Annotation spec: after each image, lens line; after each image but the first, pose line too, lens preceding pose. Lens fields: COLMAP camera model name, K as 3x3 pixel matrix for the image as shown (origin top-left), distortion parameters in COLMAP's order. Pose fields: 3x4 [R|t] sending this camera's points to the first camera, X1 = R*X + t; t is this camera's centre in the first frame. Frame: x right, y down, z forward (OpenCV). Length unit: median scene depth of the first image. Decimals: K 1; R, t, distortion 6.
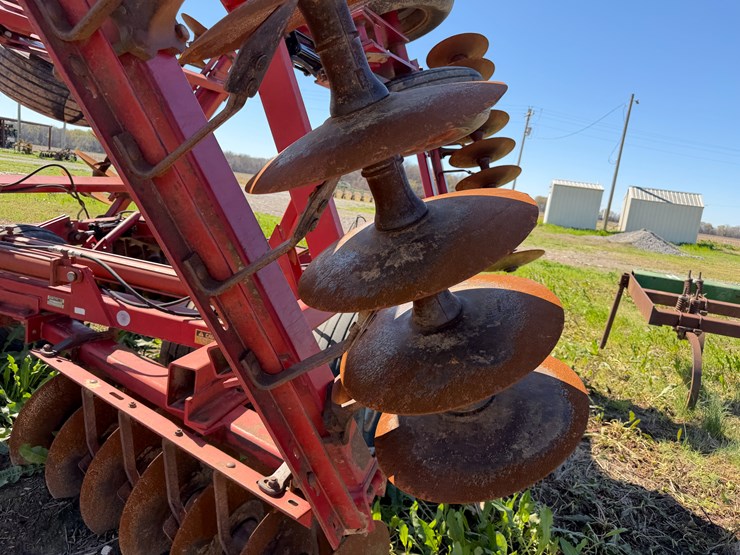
lens RADIAL K [[527.8, 0, 370.0], [0, 527.8, 277.5], [0, 0, 1]] dist [0.028921, -0.051319]
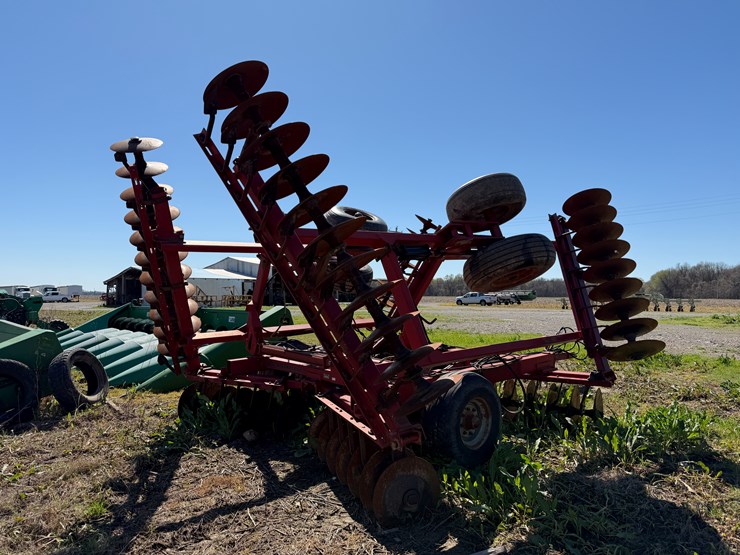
lens RADIAL K [[514.9, 0, 370.0], [0, 514.9, 277.5], [0, 0, 1]] dist [0.041451, -0.044670]
pose [[0.825269, -0.149491, -0.544595, 1.092547], [0.015132, 0.969836, -0.243288, 0.225289], [0.564537, 0.192538, 0.802638, -1.008266]]
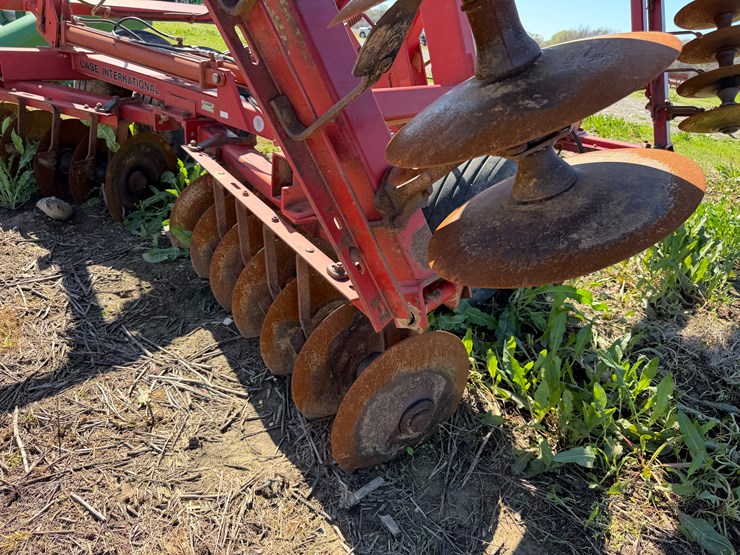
lens RADIAL K [[514.9, 0, 370.0], [0, 514.9, 277.5], [0, 0, 1]] dist [0.041451, -0.044670]
pose [[0.926642, 0.154548, -0.342710, 0.170045], [-0.075061, 0.969296, 0.234159, 0.140853], [0.368376, -0.191258, 0.909791, 0.108307]]
